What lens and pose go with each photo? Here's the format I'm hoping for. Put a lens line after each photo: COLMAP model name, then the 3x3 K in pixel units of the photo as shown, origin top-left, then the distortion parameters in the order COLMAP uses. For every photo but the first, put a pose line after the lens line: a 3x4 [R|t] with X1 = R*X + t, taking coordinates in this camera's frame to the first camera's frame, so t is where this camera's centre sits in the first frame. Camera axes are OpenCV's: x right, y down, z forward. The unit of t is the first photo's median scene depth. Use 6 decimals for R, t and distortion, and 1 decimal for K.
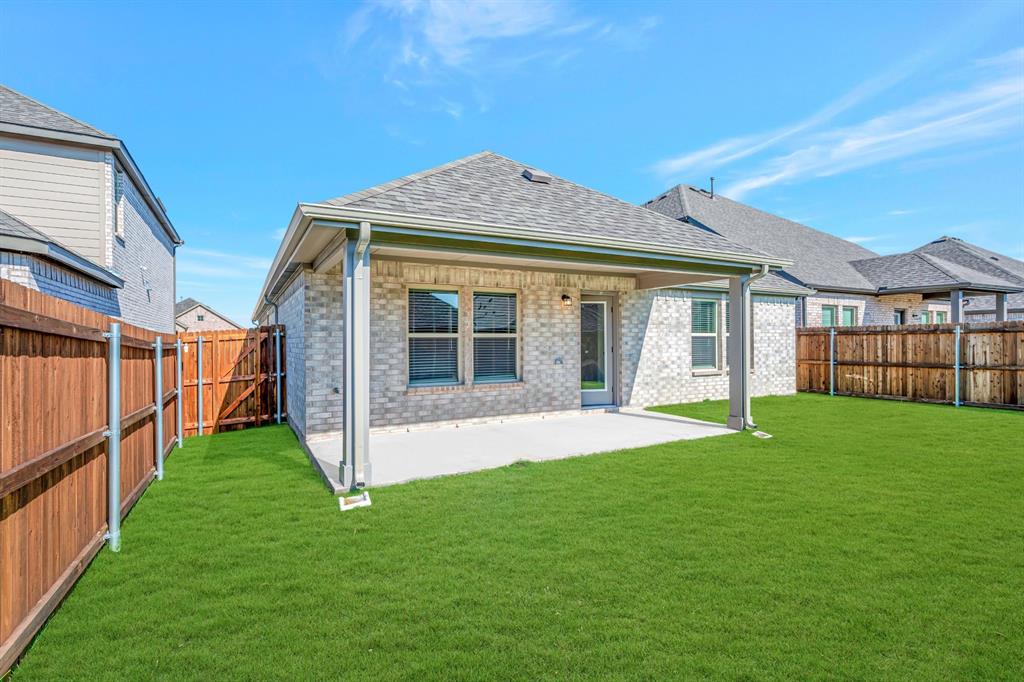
lens RADIAL K [[502.1, 0, 512.0], [0, 502.1, 341.0], [0, 0, 1]] dist [-0.002665, -0.000499]
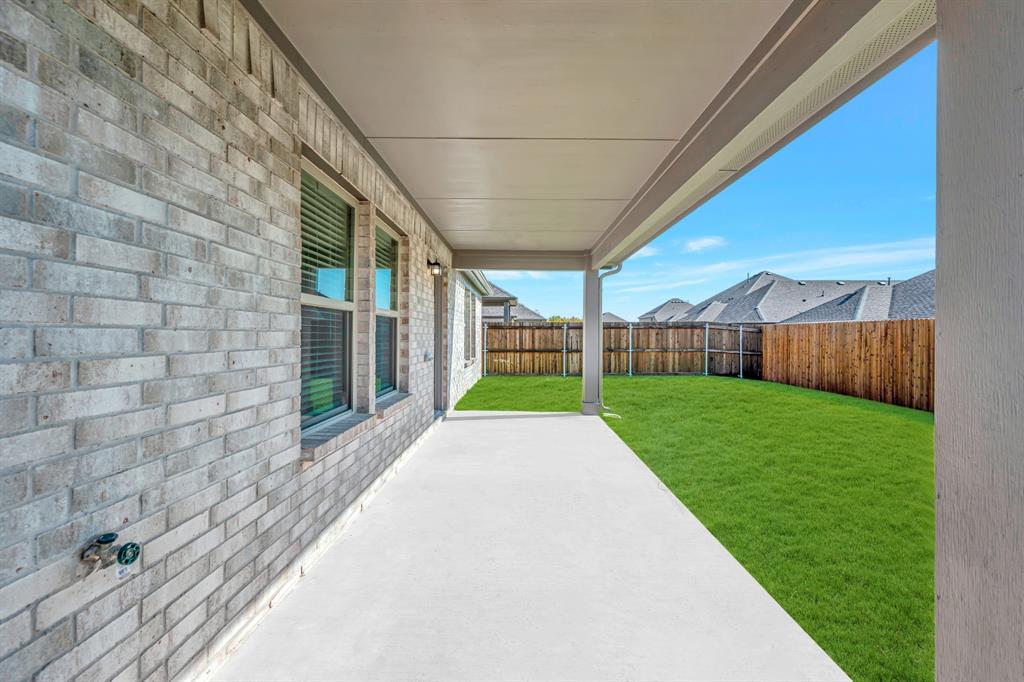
lens RADIAL K [[407.7, 0, 517.7], [0, 407.7, 333.6], [0, 0, 1]] dist [0.001367, 0.000278]
pose [[0.483898, 0.012597, 0.875034, -0.299313], [-0.009201, 0.999914, -0.009306, 0.012615], [-0.875076, -0.003548, 0.483972, 0.577437]]
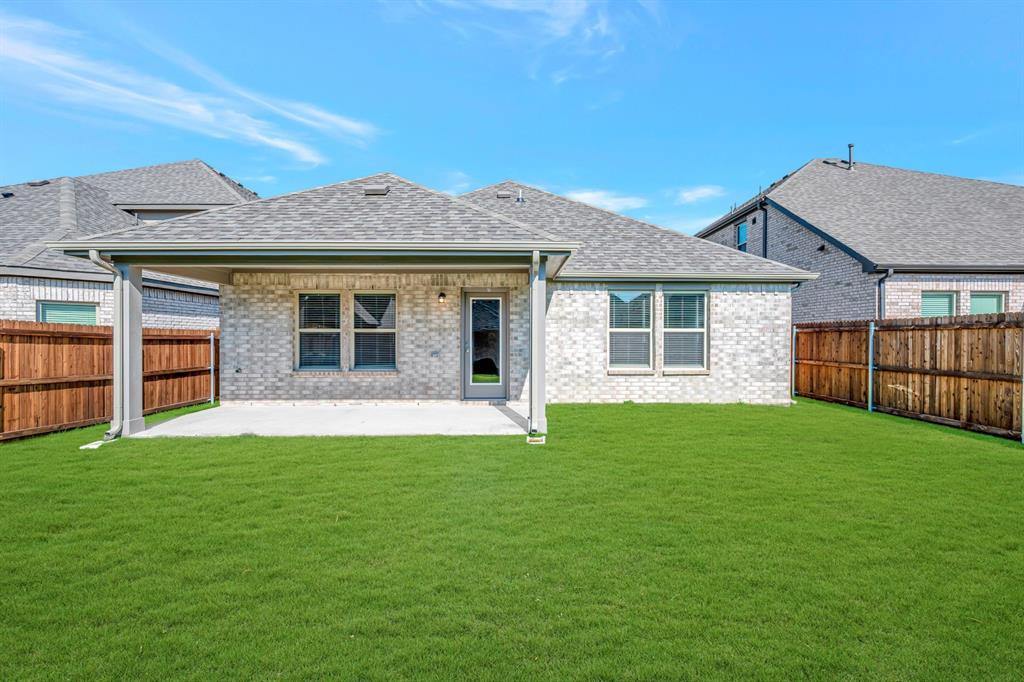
lens RADIAL K [[439.4, 0, 510.6], [0, 439.4, 338.7], [0, 0, 1]] dist [-0.000967, 0.000029]
pose [[0.880959, 0.007747, -0.473130, 0.634363], [-0.006850, 0.999970, 0.003619, 0.001652], [0.473144, 0.000052, 0.880985, 0.216010]]
